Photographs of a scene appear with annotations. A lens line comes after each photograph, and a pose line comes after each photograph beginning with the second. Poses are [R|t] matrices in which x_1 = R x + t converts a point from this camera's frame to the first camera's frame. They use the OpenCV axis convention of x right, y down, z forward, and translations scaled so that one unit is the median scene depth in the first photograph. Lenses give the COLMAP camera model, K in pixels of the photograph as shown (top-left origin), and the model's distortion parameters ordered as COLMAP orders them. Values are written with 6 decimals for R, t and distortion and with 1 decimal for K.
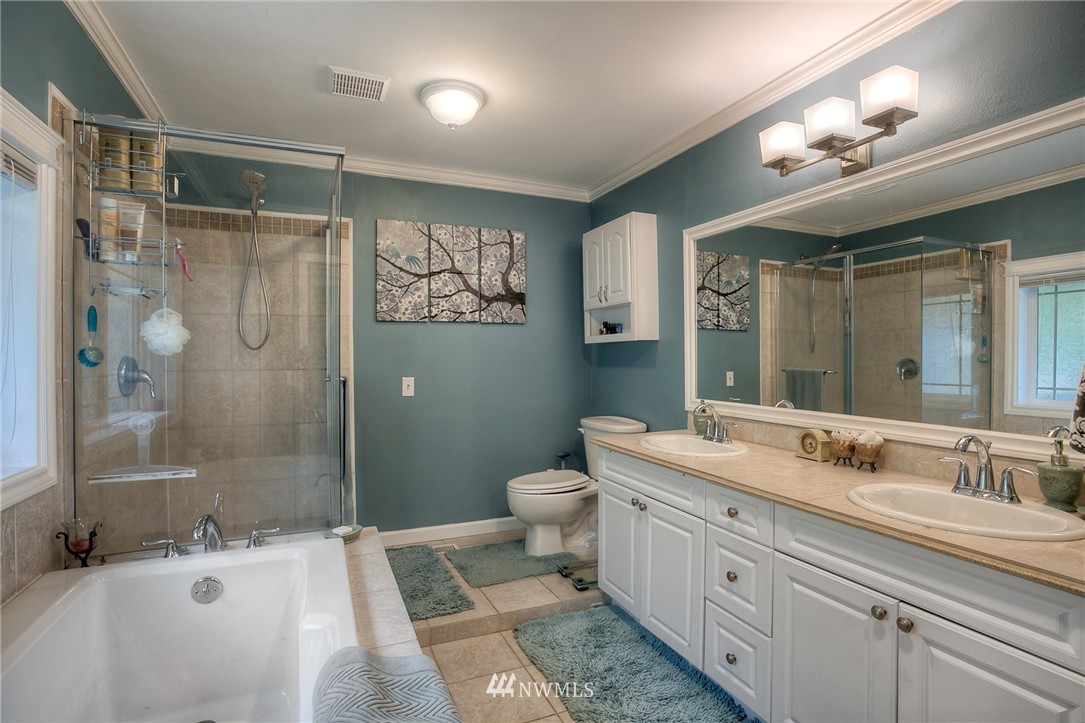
lens RADIAL K [[554.7, 0, 547.3], [0, 554.7, 357.0], [0, 0, 1]] dist [-0.014927, 0.002330]
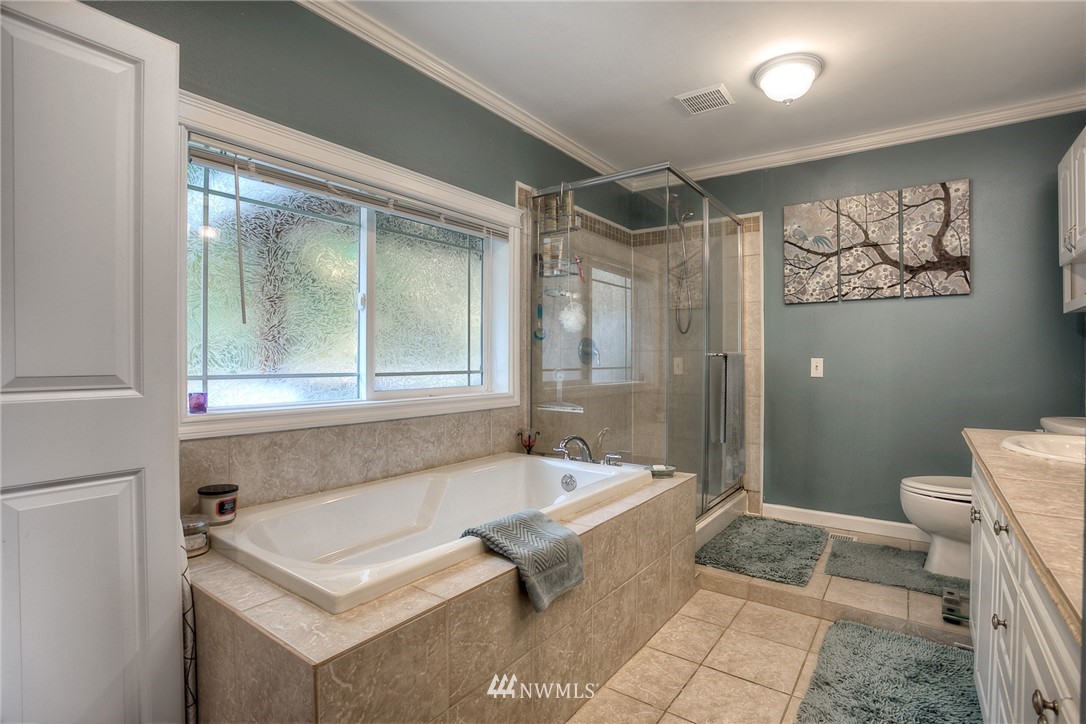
lens RADIAL K [[526.9, 0, 546.5], [0, 526.9, 363.1], [0, 0, 1]] dist [-0.042421, 0.018222]
pose [[0.513013, 0.015410, -0.858242, 0.306702], [-0.006824, 0.999880, 0.013874, 0.035455], [0.858354, -0.001261, 0.513057, 0.100460]]
